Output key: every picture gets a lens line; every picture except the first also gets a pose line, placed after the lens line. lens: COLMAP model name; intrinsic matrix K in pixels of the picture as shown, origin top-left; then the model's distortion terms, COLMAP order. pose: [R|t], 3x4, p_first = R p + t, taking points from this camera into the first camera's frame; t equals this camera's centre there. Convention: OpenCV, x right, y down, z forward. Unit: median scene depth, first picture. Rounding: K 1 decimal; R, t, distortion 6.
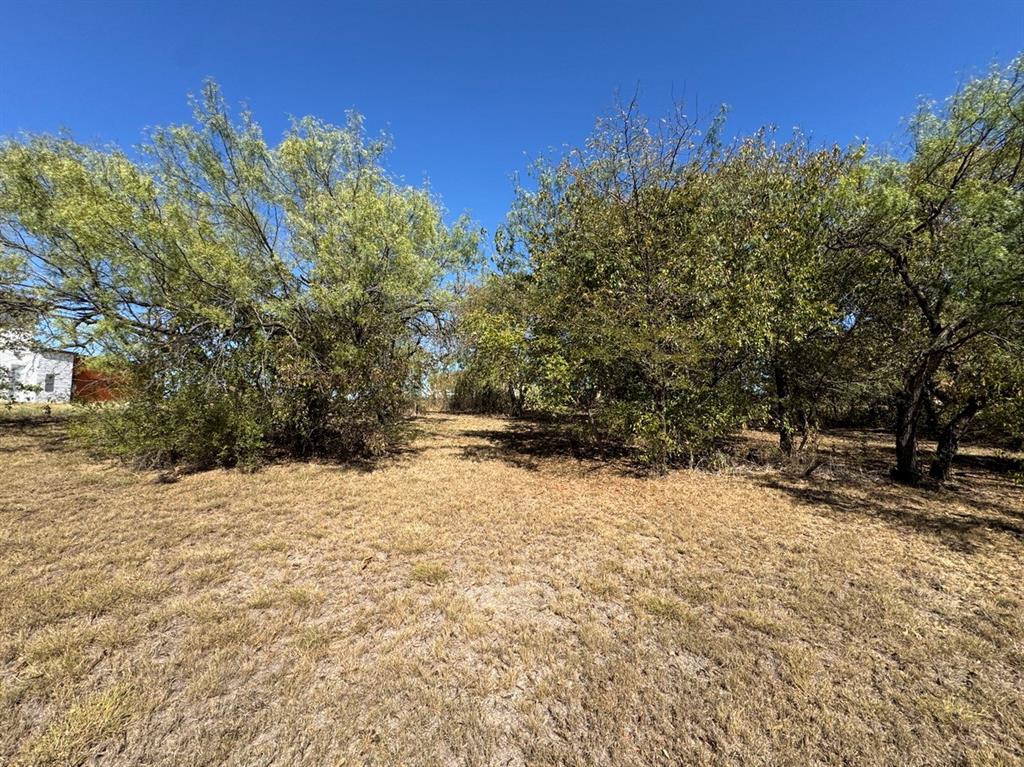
lens RADIAL K [[407.7, 0, 512.4], [0, 407.7, 385.5], [0, 0, 1]] dist [-0.004851, 0.001270]
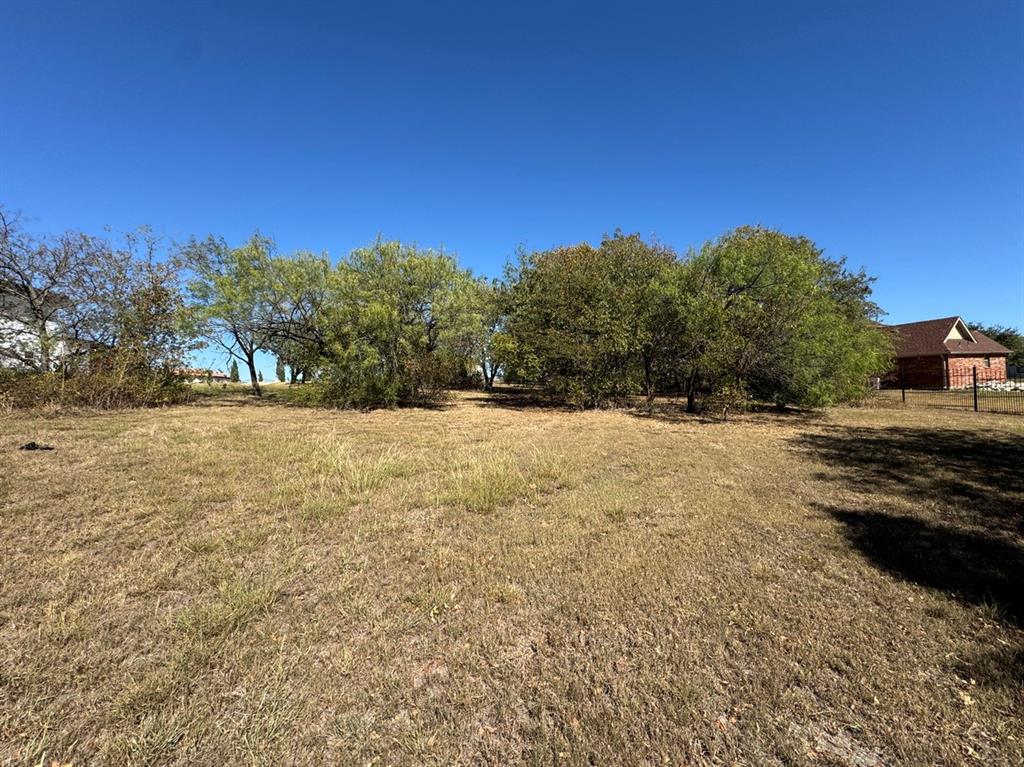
lens RADIAL K [[407.7, 0, 511.3], [0, 407.7, 381.5], [0, 0, 1]] dist [-0.004851, 0.001270]
pose [[0.990675, -0.011963, 0.135720, -0.251577], [0.007469, 0.999408, 0.033571, -0.007067], [-0.136042, -0.032244, 0.990178, -0.937818]]
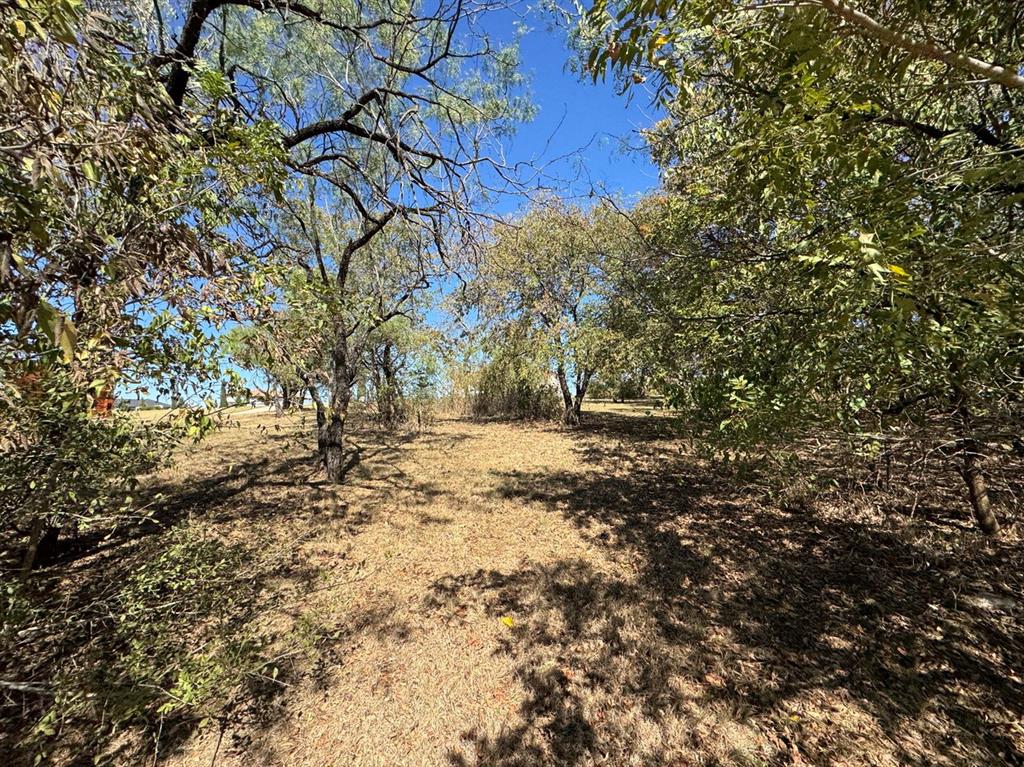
lens RADIAL K [[407.7, 0, 512.7], [0, 407.7, 384.0], [0, 0, 1]] dist [-0.004851, 0.001270]
pose [[0.998457, -0.007822, -0.054972, -0.121773], [0.008083, 0.999957, 0.004532, 0.010455], [0.054935, -0.004970, 0.998478, 0.808274]]
